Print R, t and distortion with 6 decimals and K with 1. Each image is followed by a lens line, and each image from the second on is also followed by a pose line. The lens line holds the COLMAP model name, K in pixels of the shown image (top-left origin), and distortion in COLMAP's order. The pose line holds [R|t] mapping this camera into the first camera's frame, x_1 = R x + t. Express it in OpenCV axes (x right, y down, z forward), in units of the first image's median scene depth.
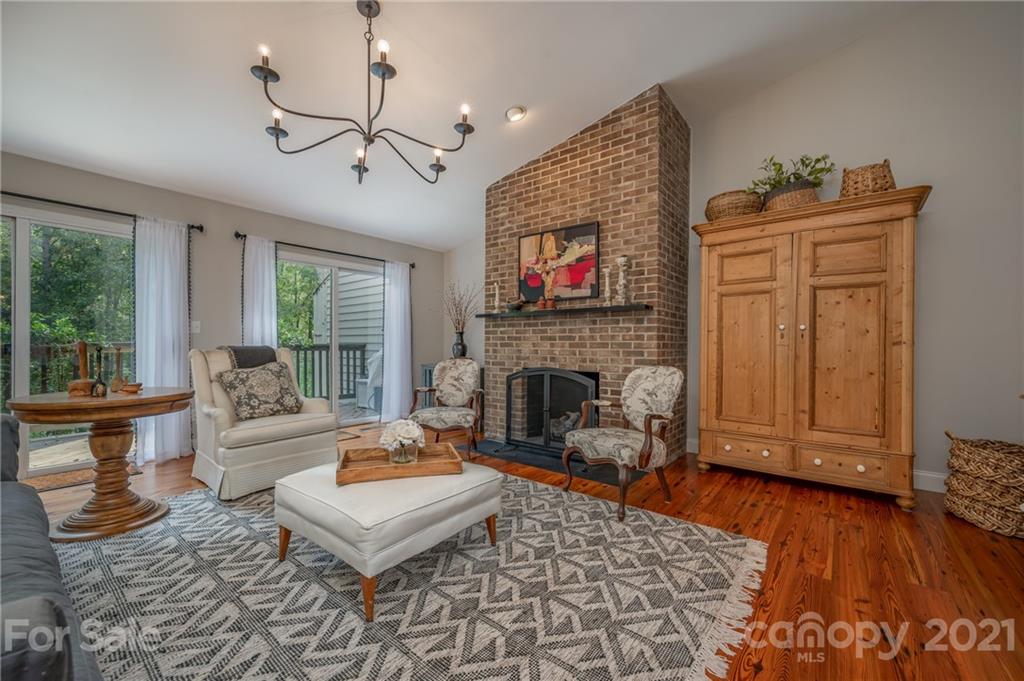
lens RADIAL K [[403.7, 0, 514.9], [0, 403.7, 346.2], [0, 0, 1]] dist [0.002383, 0.000145]
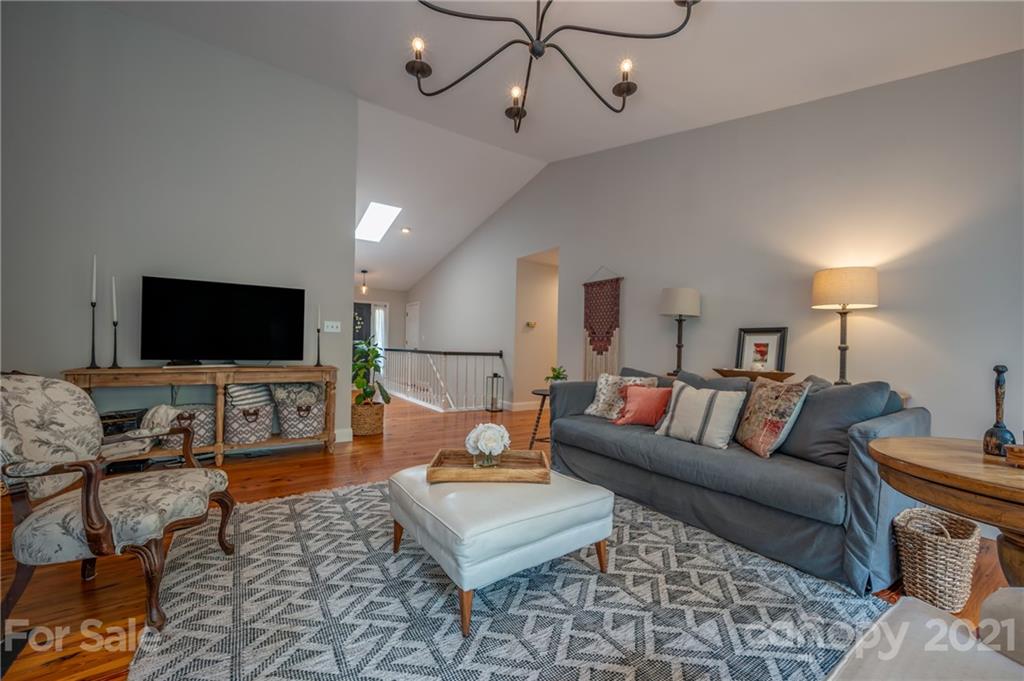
lens RADIAL K [[403.7, 0, 513.9], [0, 403.7, 344.5], [0, 0, 1]] dist [0.002383, 0.000145]
pose [[-0.953639, -0.023959, 0.299999, -0.615564], [-0.024231, 0.999702, 0.002816, -0.012593], [-0.299977, -0.004583, -0.953936, 1.888630]]
